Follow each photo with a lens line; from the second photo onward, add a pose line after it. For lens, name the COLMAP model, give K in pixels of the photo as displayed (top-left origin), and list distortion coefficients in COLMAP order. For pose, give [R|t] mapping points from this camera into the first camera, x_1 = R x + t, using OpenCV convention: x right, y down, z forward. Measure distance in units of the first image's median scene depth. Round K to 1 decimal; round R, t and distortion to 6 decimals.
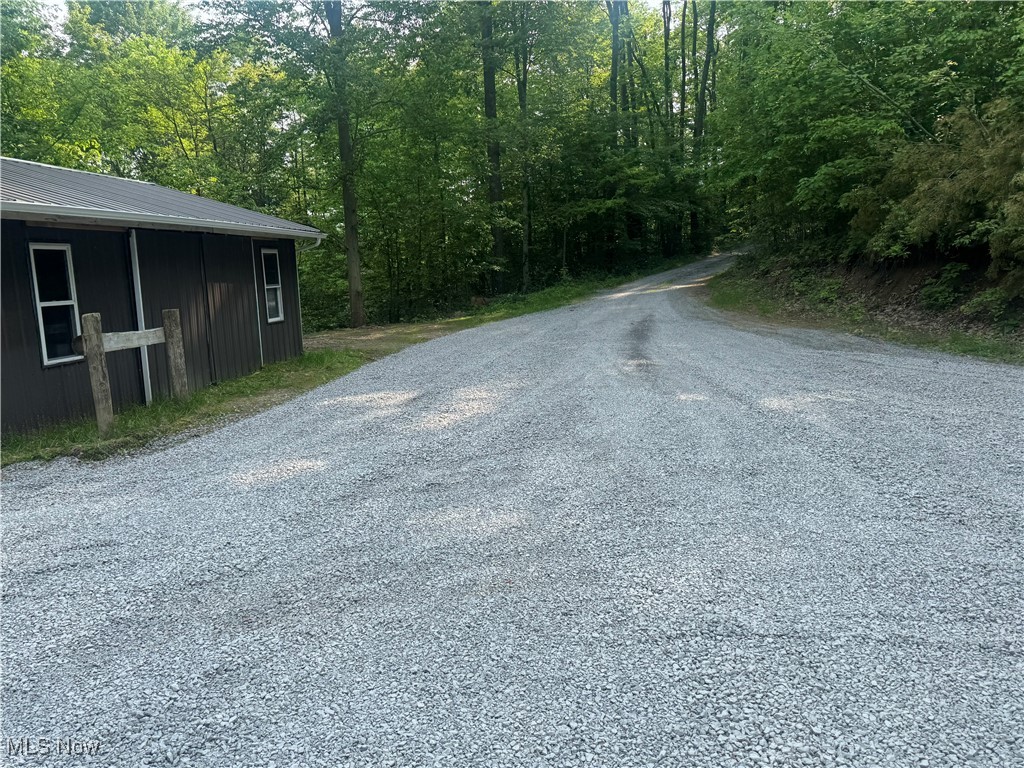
lens RADIAL K [[698.2, 0, 512.0], [0, 698.2, 384.0], [0, 0, 1]] dist [0.074421, -0.114539]
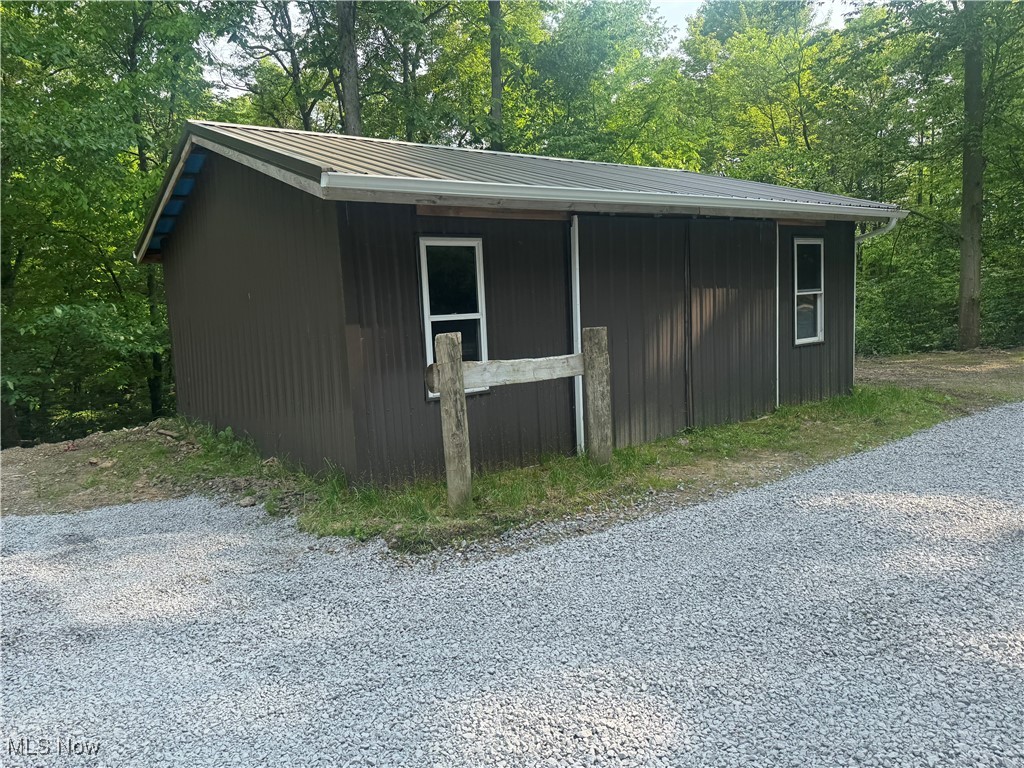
lens RADIAL K [[698.2, 0, 512.0], [0, 698.2, 384.0], [0, 0, 1]] dist [0.074421, -0.114539]
pose [[0.683404, 0.080612, -0.725576, -0.036655], [-0.090715, 0.995559, 0.025165, -0.048646], [0.724382, 0.048623, 0.687682, 0.385550]]
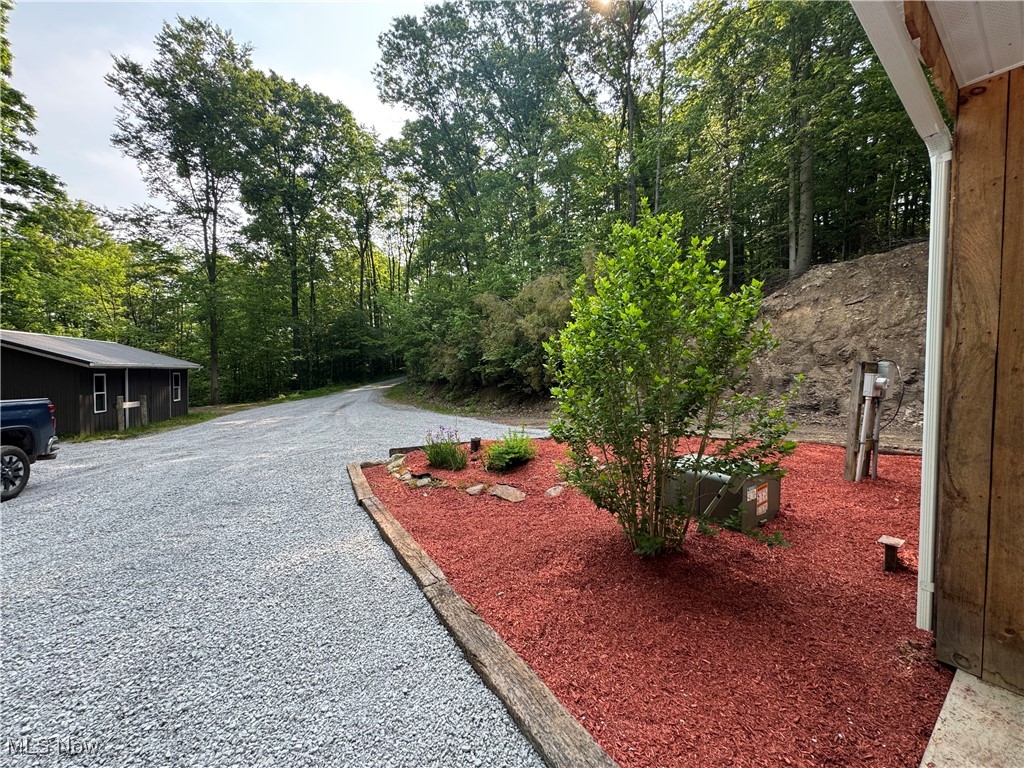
lens RADIAL K [[411.8, 0, 512.0], [0, 411.8, 384.0], [0, 0, 1]] dist [0.000688, -0.000203]
pose [[0.916325, 0.020944, 0.399887, 0.214696], [0.036405, 0.990138, -0.135279, 0.116753], [-0.398777, 0.138518, 0.906526, -1.020892]]
